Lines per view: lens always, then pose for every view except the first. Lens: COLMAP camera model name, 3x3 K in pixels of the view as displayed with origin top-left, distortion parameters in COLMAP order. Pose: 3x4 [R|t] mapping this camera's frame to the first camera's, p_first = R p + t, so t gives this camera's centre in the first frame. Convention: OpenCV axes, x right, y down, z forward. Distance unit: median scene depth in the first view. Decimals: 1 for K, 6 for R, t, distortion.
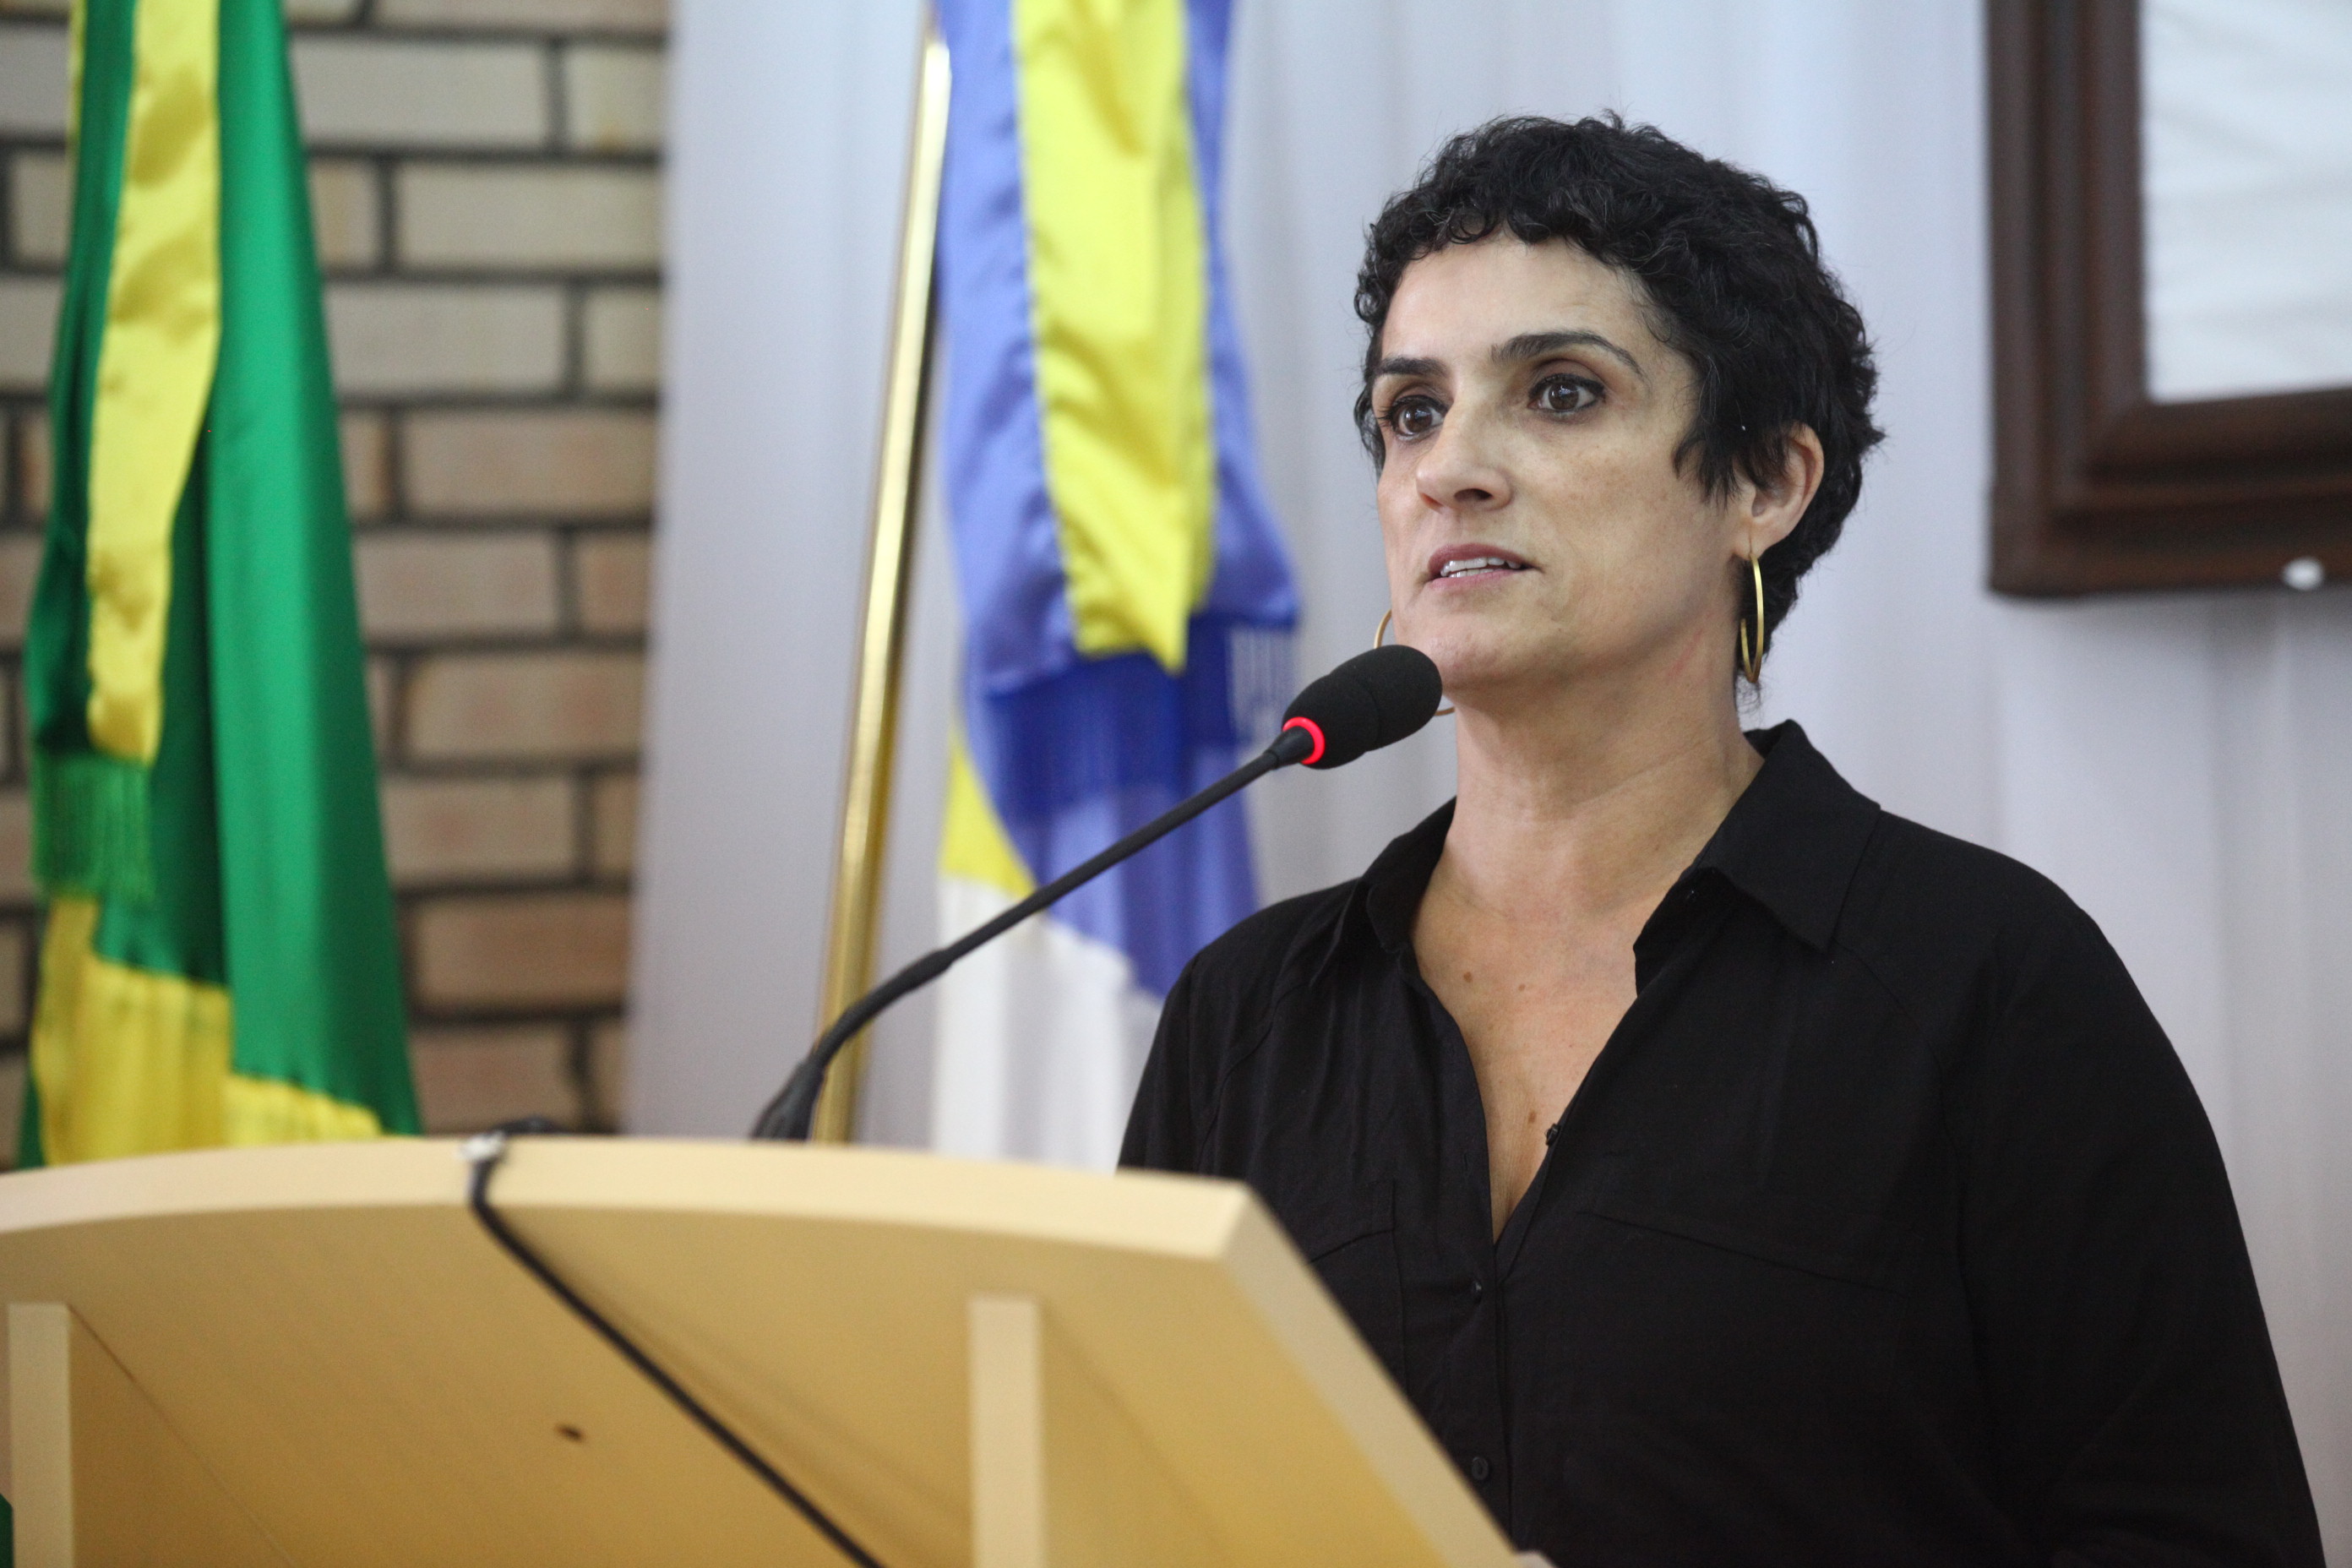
lens RADIAL K [[9382.6, 0, 1176.0], [0, 9382.6, 784.0], [0, 0, 1]] dist [0.241973, 2.313136]
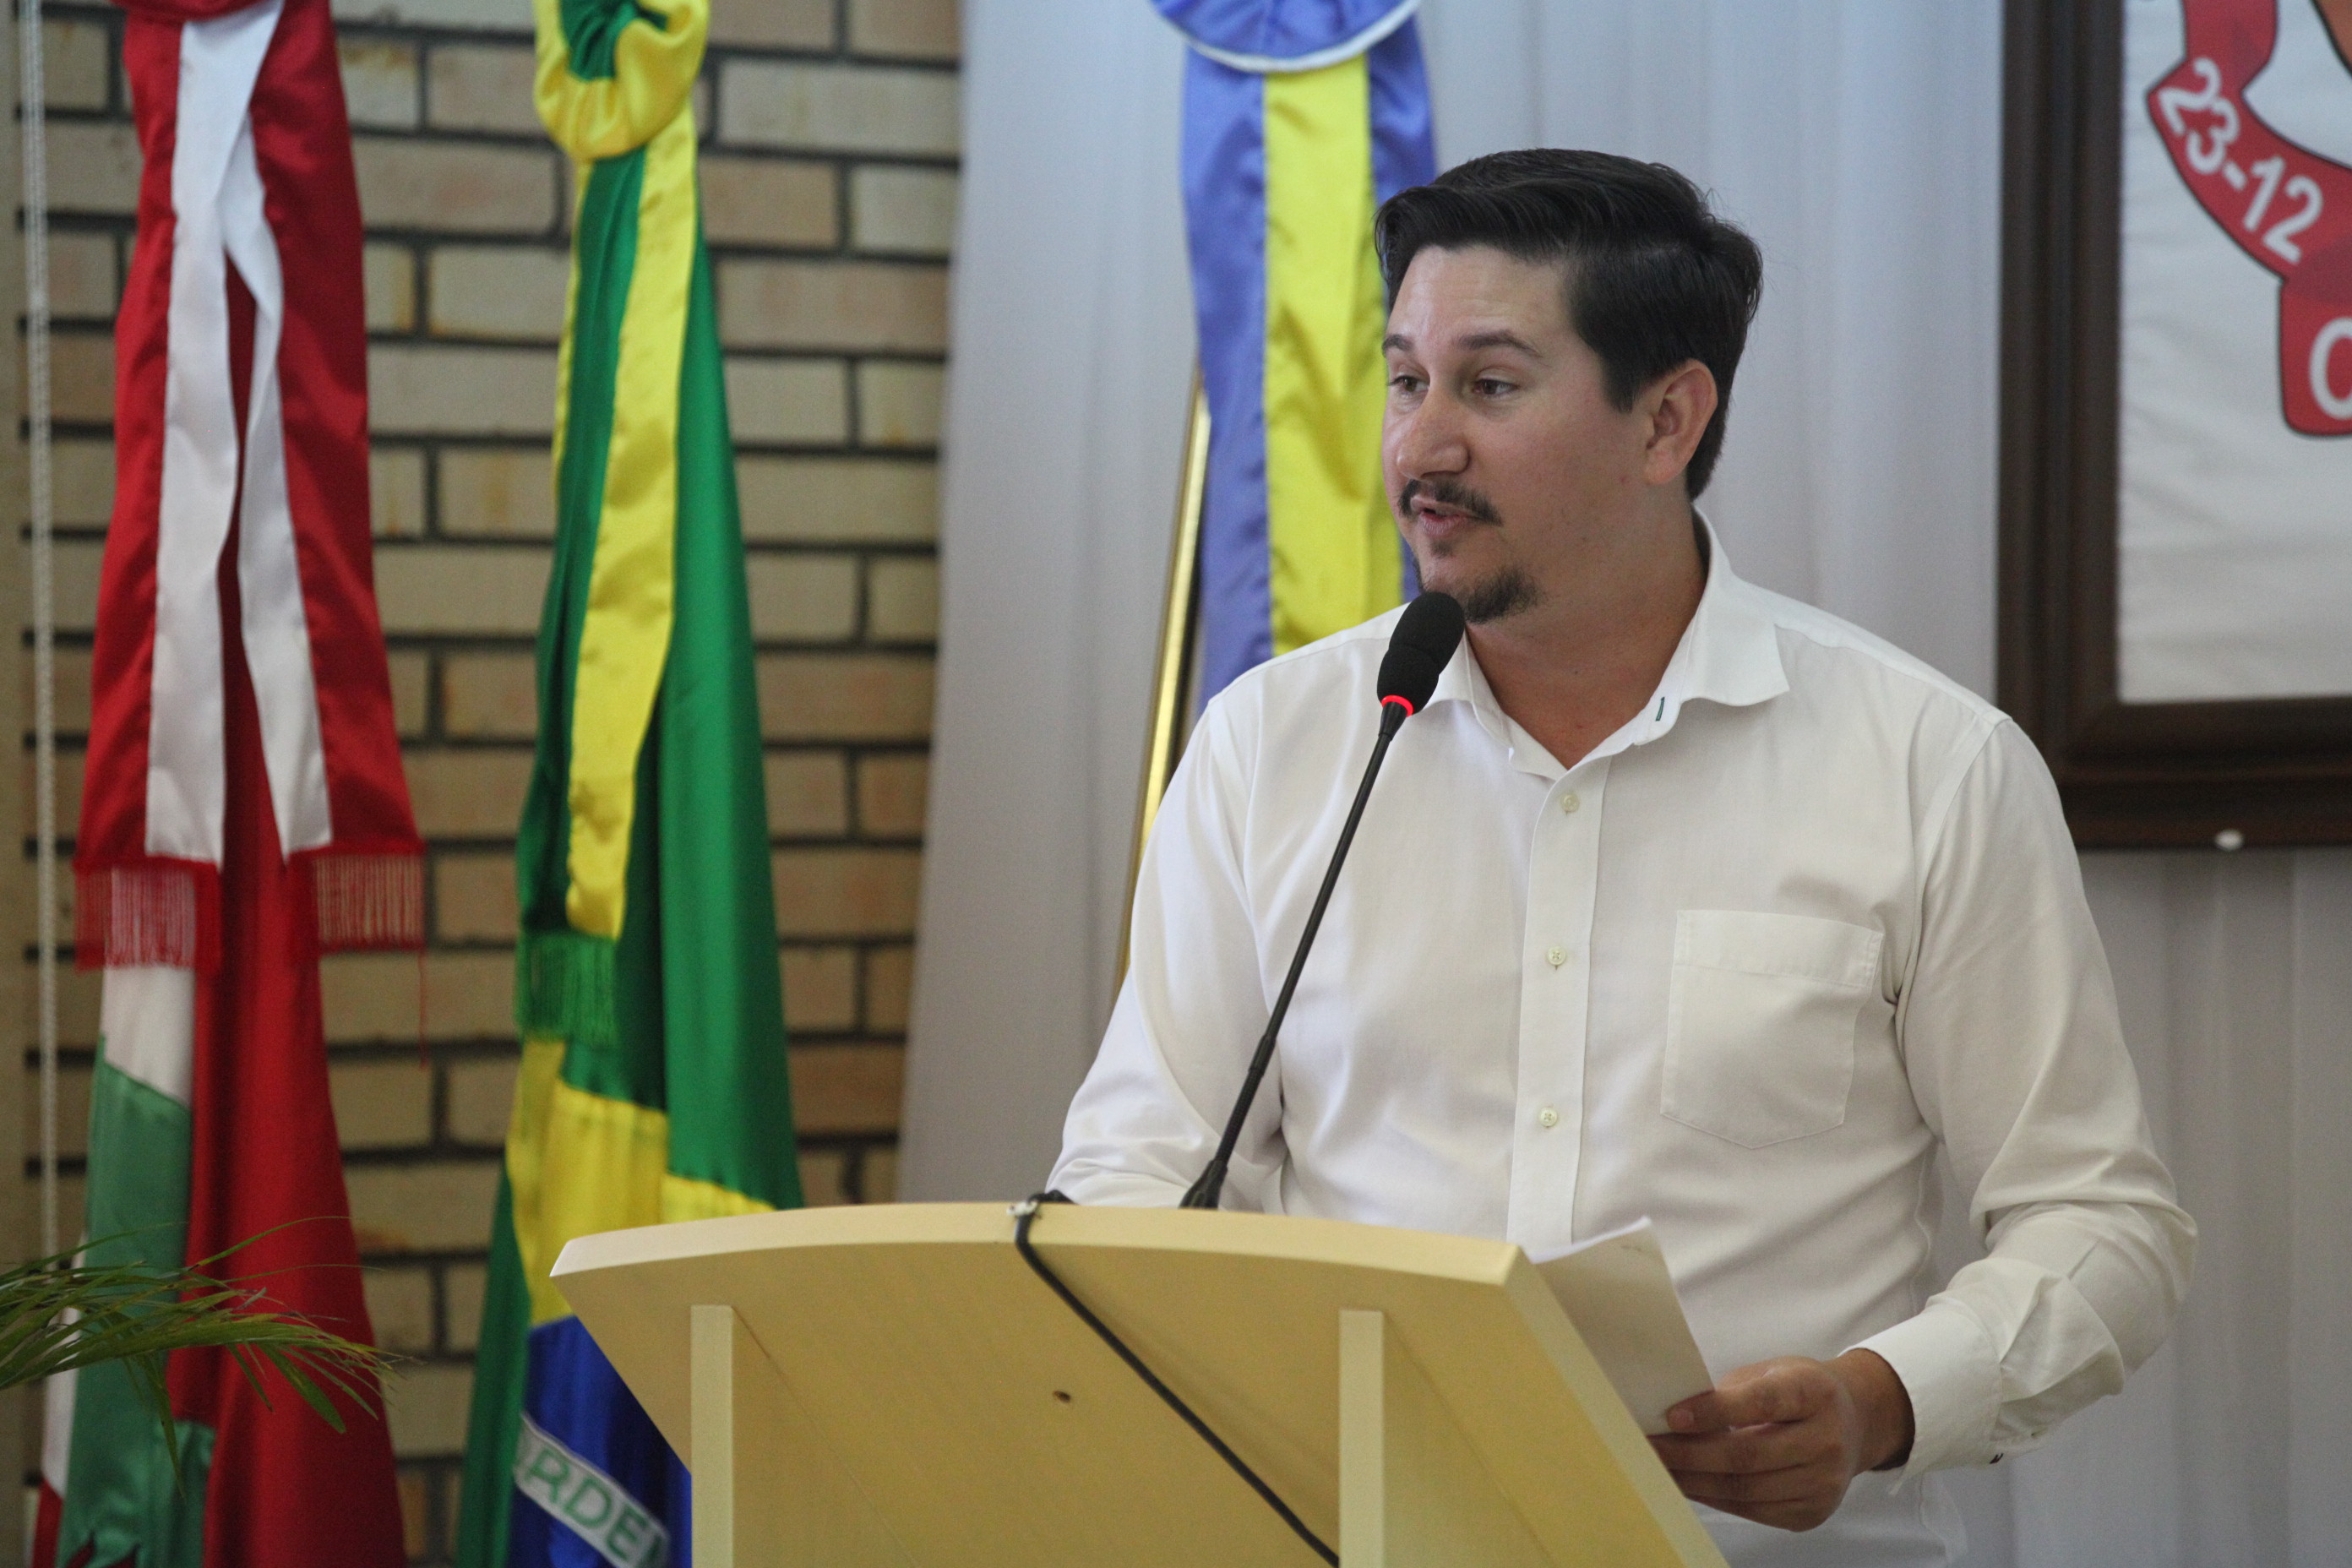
lens RADIAL K [[12194.3, 0, 1175.4], [0, 12194.3, 641.8], [0, 0, 1]] dist [1.730256, 9.978479]
pose [[0.999555, 0.024487, 0.017030, -0.059335], [-0.024113, 0.999471, -0.021835, -0.008354], [-0.017556, 0.021415, 0.999617, -0.734699]]
